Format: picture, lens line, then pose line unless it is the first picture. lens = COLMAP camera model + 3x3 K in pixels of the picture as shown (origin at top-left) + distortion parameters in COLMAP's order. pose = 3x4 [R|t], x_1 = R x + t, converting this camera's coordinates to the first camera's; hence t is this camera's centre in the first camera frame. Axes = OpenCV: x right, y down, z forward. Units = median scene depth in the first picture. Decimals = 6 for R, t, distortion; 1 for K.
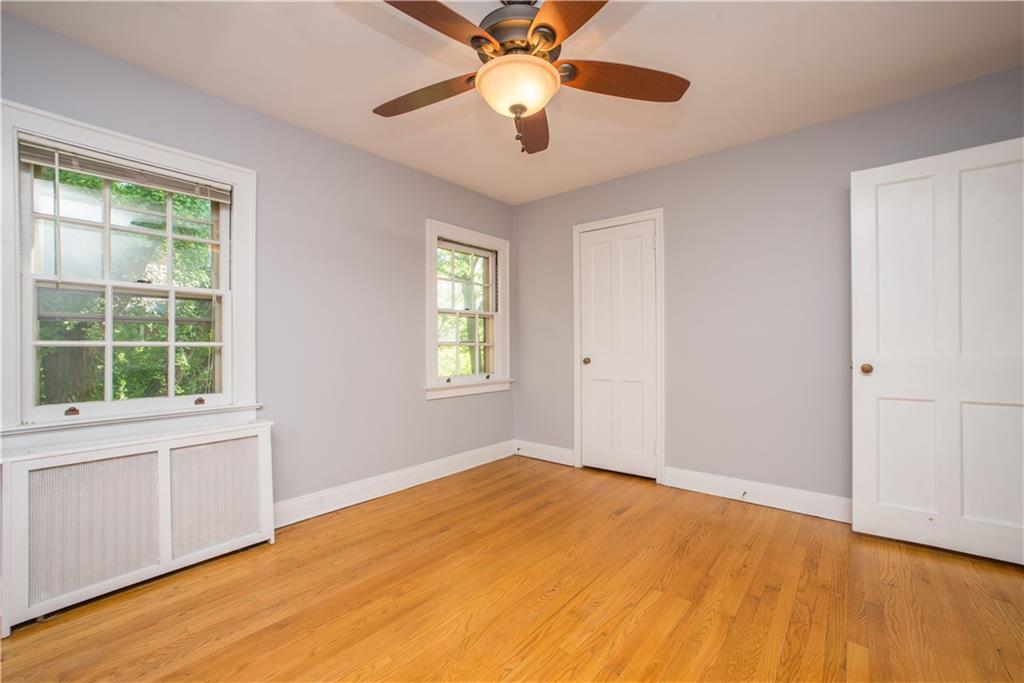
lens RADIAL K [[418.3, 0, 517.8], [0, 418.3, 346.2], [0, 0, 1]] dist [-0.032268, 0.004558]
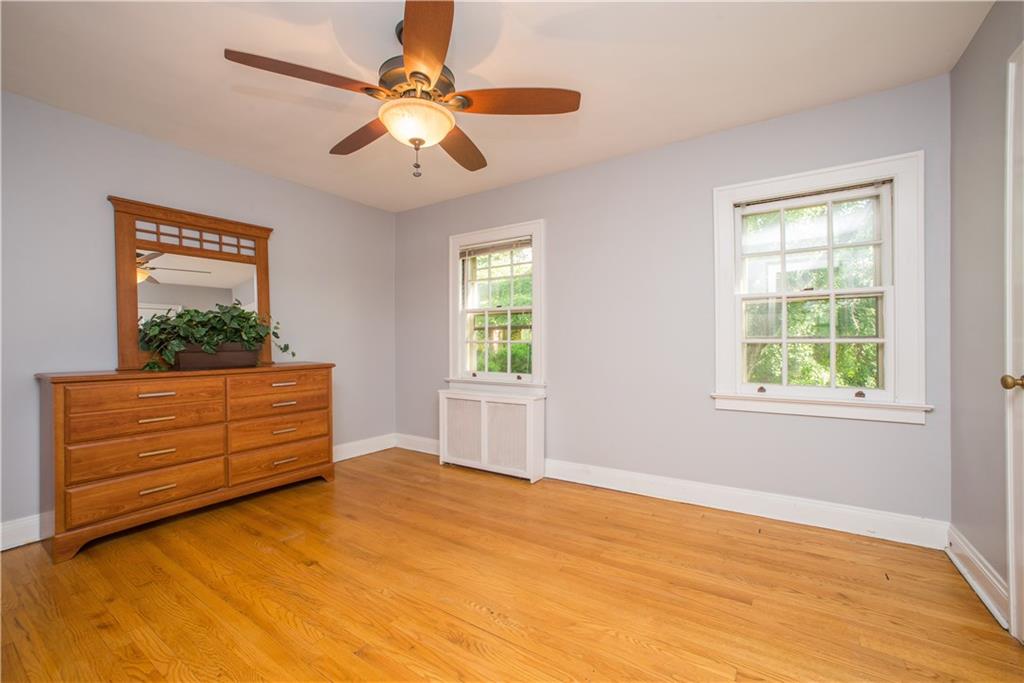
lens RADIAL K [[418.3, 0, 517.4], [0, 418.3, 339.1], [0, 0, 1]] dist [-0.032268, 0.004558]
pose [[0.128945, 0.000973, -0.991651, 0.682425], [0.005838, 0.999981, 0.001740, -0.015294], [0.991635, -0.006013, 0.128937, 0.638979]]
